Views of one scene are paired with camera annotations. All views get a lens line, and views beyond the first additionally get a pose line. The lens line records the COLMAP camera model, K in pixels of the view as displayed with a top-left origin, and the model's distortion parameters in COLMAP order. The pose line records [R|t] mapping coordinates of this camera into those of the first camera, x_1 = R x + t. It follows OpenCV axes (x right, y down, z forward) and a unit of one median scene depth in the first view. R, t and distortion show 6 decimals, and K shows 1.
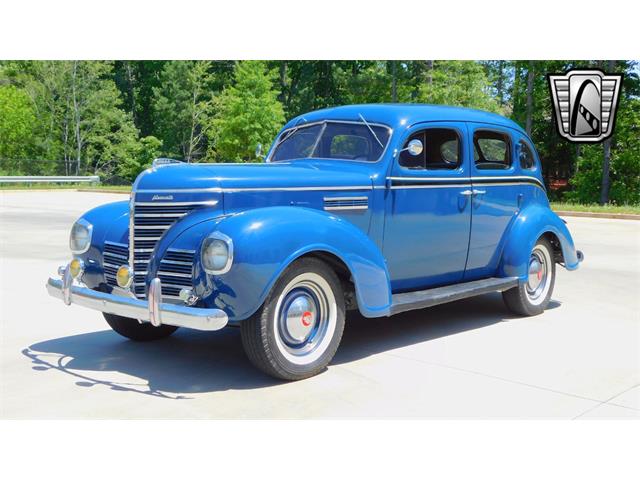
lens RADIAL K [[755.3, 0, 319.8], [0, 755.3, 235.9], [0, 0, 1]] dist [-0.072001, 0.000000]
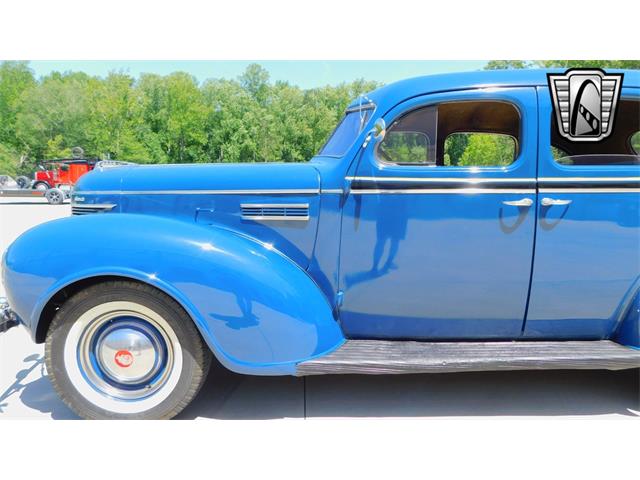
lens RADIAL K [[423.8, 0, 324.4], [0, 423.8, 235.2], [0, 0, 1]] dist [-0.063225, 0.033525]
pose [[0.708388, 0.085067, -0.700679, 0.353433], [-0.056747, 0.996361, 0.063593, -0.047562], [0.703539, -0.005287, 0.710637, 0.701721]]
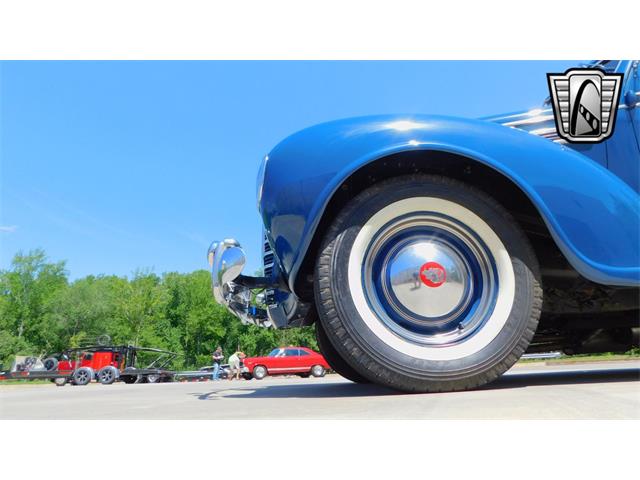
lens RADIAL K [[423.8, 0, 321.0], [0, 423.8, 234.6], [0, 0, 1]] dist [-0.063225, 0.033525]
pose [[0.676492, -0.268096, -0.685918, 0.121695], [-0.012539, 0.927056, -0.374714, 0.166010], [0.736343, 0.262092, 0.623784, 0.620397]]
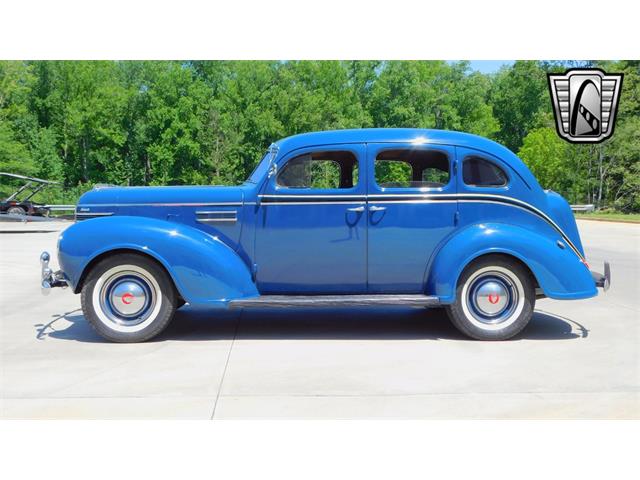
lens RADIAL K [[668.7, 0, 328.6], [0, 668.7, 231.1], [0, 0, 1]] dist [-0.007026, 0.000000]
pose [[0.729179, 0.023437, -0.683922, 0.892850], [-0.051725, 0.998442, -0.020932, -0.004395], [0.682366, 0.050639, 0.729255, 0.303216]]
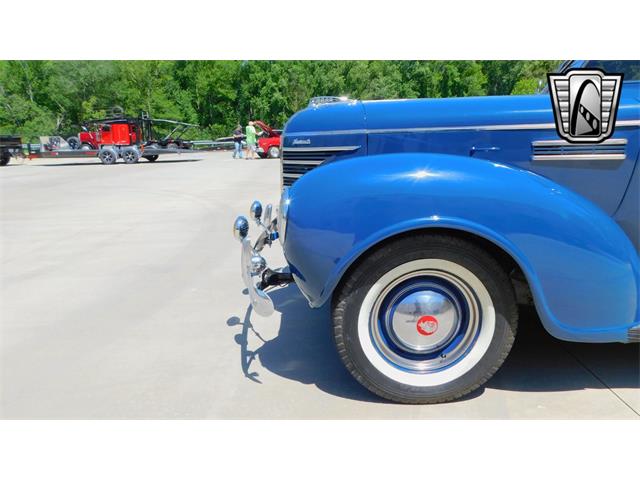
lens RADIAL K [[423.8, 0, 319.6], [0, 423.8, 238.5], [0, 0, 1]] dist [-0.063225, 0.033525]
pose [[0.654423, 0.156616, -0.739731, 0.154022], [-0.033630, 0.983374, 0.178449, -0.024041], [0.755380, -0.091904, 0.648810, 0.579580]]
